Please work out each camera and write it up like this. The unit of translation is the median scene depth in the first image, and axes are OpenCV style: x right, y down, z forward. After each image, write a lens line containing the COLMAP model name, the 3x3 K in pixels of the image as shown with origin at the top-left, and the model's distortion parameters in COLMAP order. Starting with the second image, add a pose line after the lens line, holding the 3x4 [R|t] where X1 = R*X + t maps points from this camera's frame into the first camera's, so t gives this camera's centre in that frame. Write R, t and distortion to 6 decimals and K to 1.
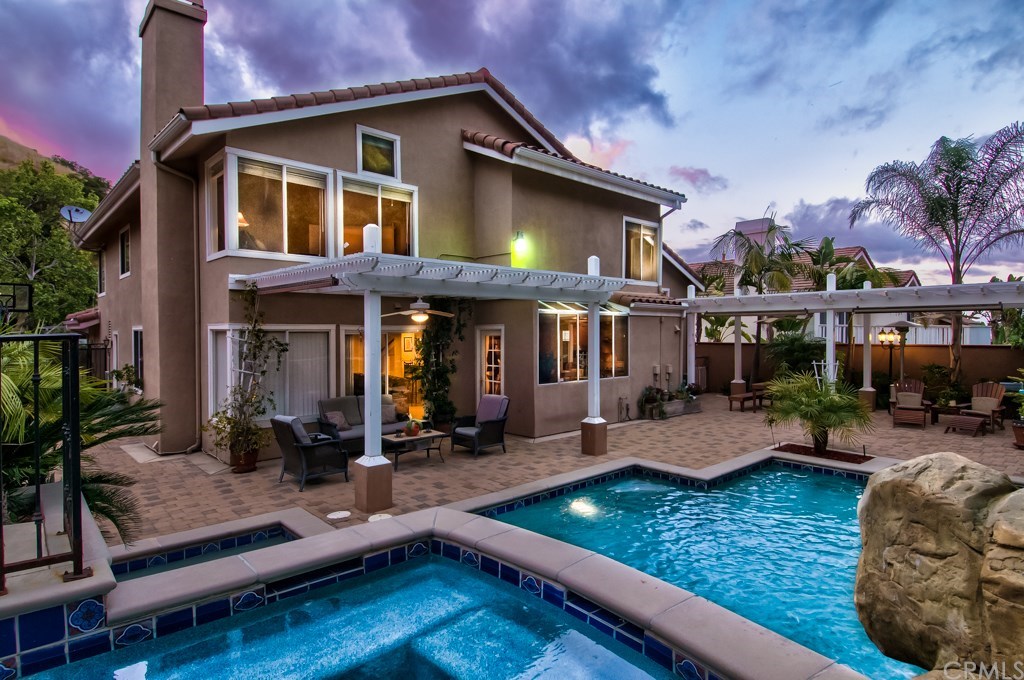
lens RADIAL K [[575.2, 0, 522.8], [0, 575.2, 354.8], [0, 0, 1]] dist [0.052719, -0.057838]
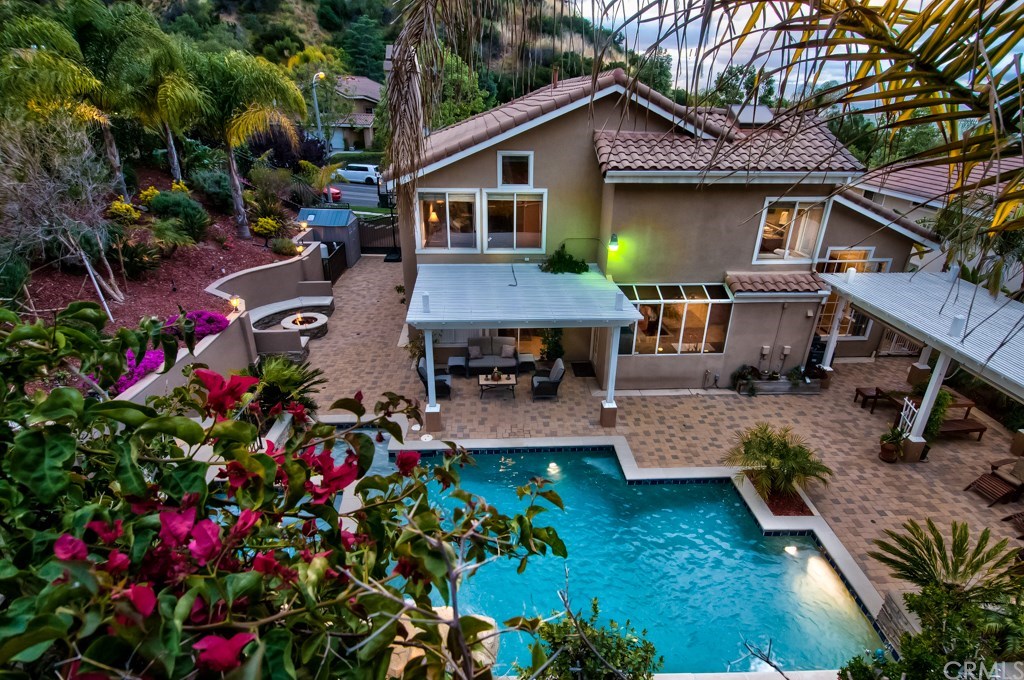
lens RADIAL K [[575.2, 0, 522.8], [0, 575.2, 354.8], [0, 0, 1]] dist [0.052719, -0.057838]
pose [[0.733176, 0.319331, -0.600400, 0.692763], [-0.022180, 0.893650, 0.448215, -0.549555], [0.679677, -0.315303, 0.662286, -0.015999]]
